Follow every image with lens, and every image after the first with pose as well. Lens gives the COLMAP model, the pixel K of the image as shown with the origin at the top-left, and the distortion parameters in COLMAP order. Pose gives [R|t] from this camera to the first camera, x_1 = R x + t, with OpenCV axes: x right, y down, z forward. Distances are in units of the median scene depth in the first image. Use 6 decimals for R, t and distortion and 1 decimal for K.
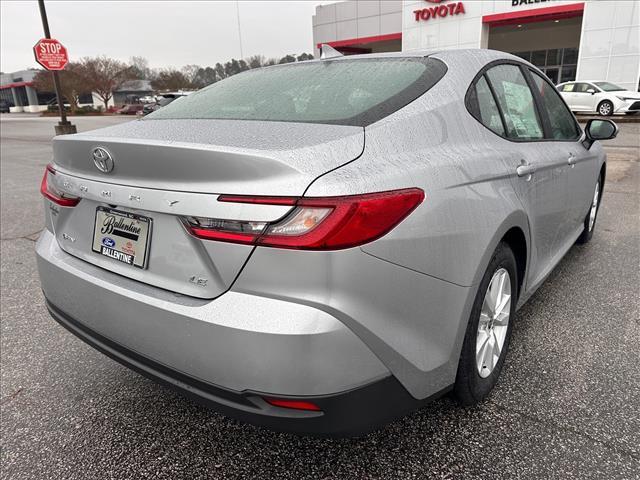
lens RADIAL K [[450.2, 0, 318.2], [0, 450.2, 239.9], [0, 0, 1]] dist [0.028093, -0.008943]
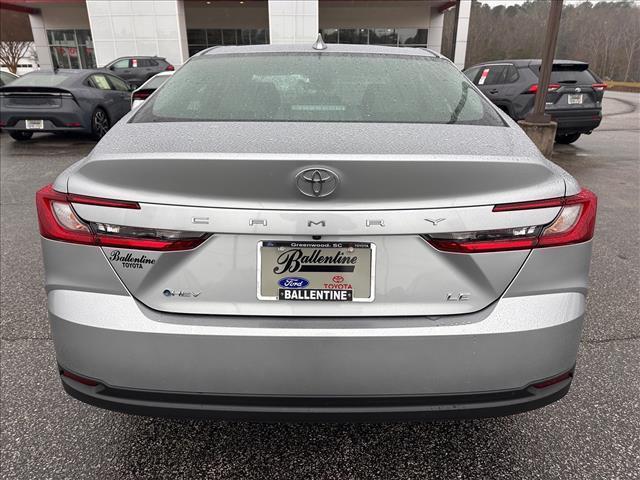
lens RADIAL K [[450.2, 0, 319.3], [0, 450.2, 238.4], [0, 0, 1]] dist [0.028093, -0.008943]
pose [[0.821263, -0.184393, 0.539932, -0.903411], [0.151943, 0.982845, 0.104540, -0.159888], [-0.549946, -0.003816, 0.835192, 0.322887]]
